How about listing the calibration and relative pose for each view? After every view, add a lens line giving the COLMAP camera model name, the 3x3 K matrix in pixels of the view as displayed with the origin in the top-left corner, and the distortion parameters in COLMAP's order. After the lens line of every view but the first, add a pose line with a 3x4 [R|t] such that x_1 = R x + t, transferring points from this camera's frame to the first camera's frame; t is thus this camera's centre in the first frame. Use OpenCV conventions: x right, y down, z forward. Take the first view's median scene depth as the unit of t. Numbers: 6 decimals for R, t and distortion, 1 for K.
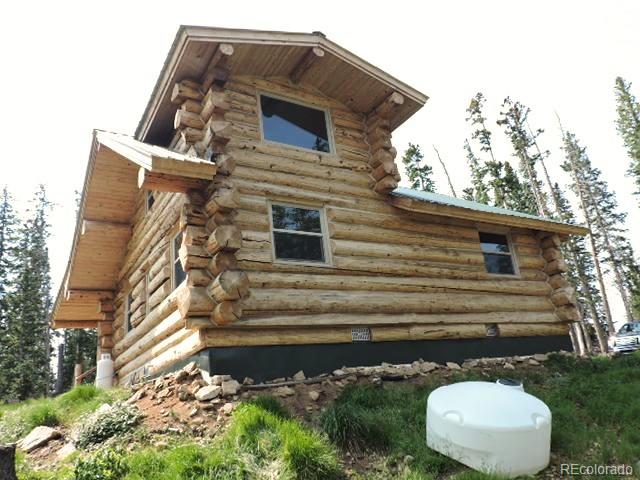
lens RADIAL K [[496.5, 0, 320.0], [0, 496.5, 240.0], [0, 0, 1]] dist [-0.000630, -0.000049]
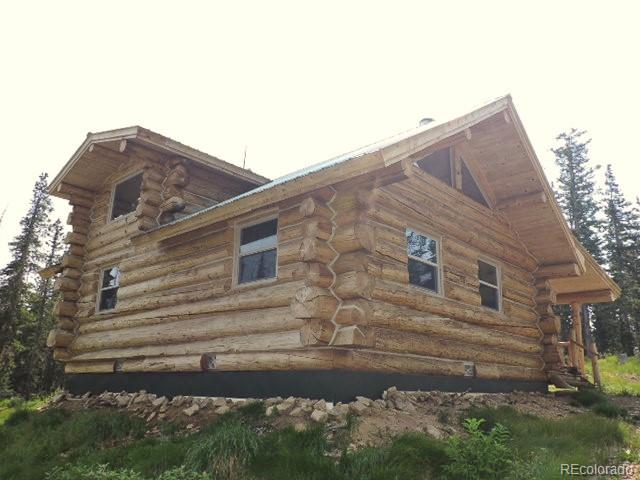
lens RADIAL K [[496.5, 0, 320.0], [0, 496.5, 240.0], [0, 0, 1]] dist [-0.000630, -0.000049]
pose [[0.272456, -0.176672, -0.945809, 1.223850], [0.248849, 0.962491, -0.108103, 0.127446], [0.929431, -0.205910, 0.306201, 0.994947]]
